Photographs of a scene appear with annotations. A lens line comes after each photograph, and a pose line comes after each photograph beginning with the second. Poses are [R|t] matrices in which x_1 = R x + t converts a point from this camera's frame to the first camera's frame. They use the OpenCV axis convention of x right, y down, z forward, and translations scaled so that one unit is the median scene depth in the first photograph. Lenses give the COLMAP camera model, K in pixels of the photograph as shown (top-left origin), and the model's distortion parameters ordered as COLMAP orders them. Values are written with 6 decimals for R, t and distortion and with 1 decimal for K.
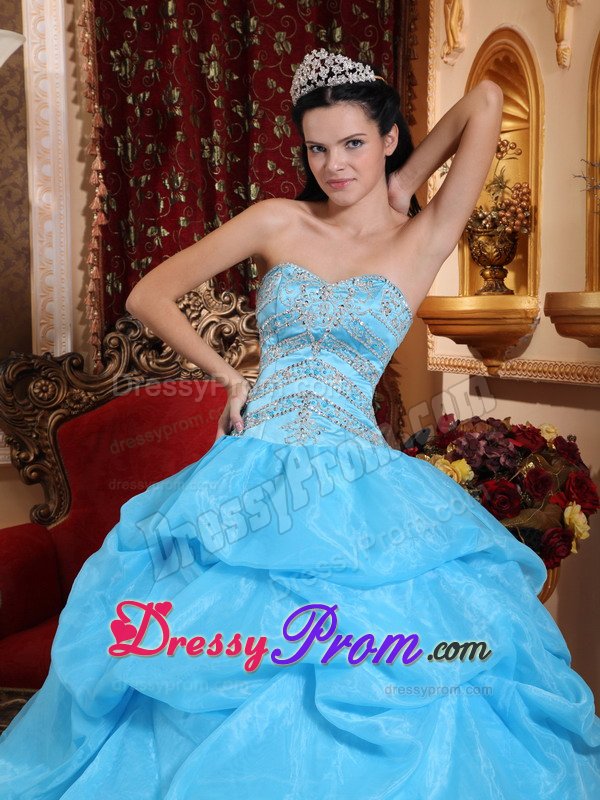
lens RADIAL K [[1448.3, 0, 302.8], [0, 1448.3, 441.0], [0, 0, 1]] dist [0.131522, 0.046026]
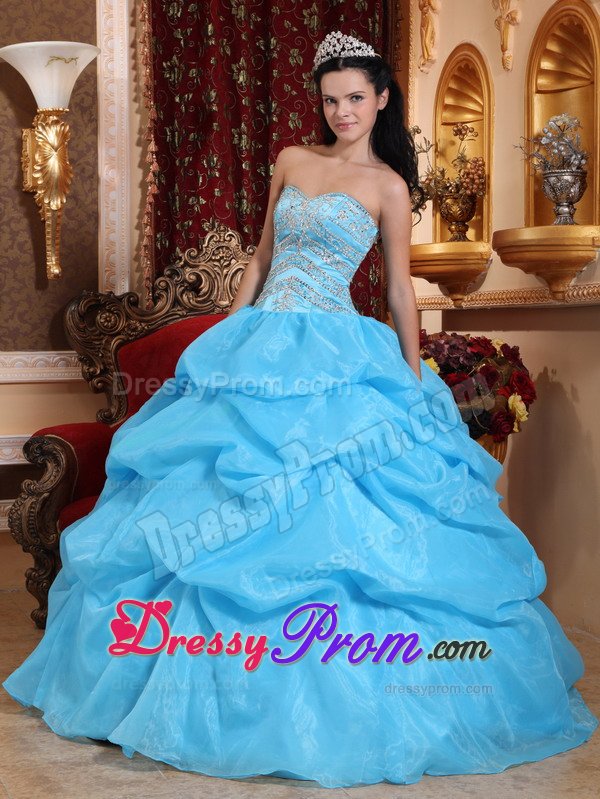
lens RADIAL K [[1364.8, 0, 304.0], [0, 1364.8, 397.1], [0, 0, 1]] dist [0.017184, 0.159915]
pose [[0.999976, 0.006418, -0.002414, -0.002036], [-0.006529, 0.998760, -0.049357, 0.089276], [0.002094, 0.049371, 0.998778, -0.194108]]
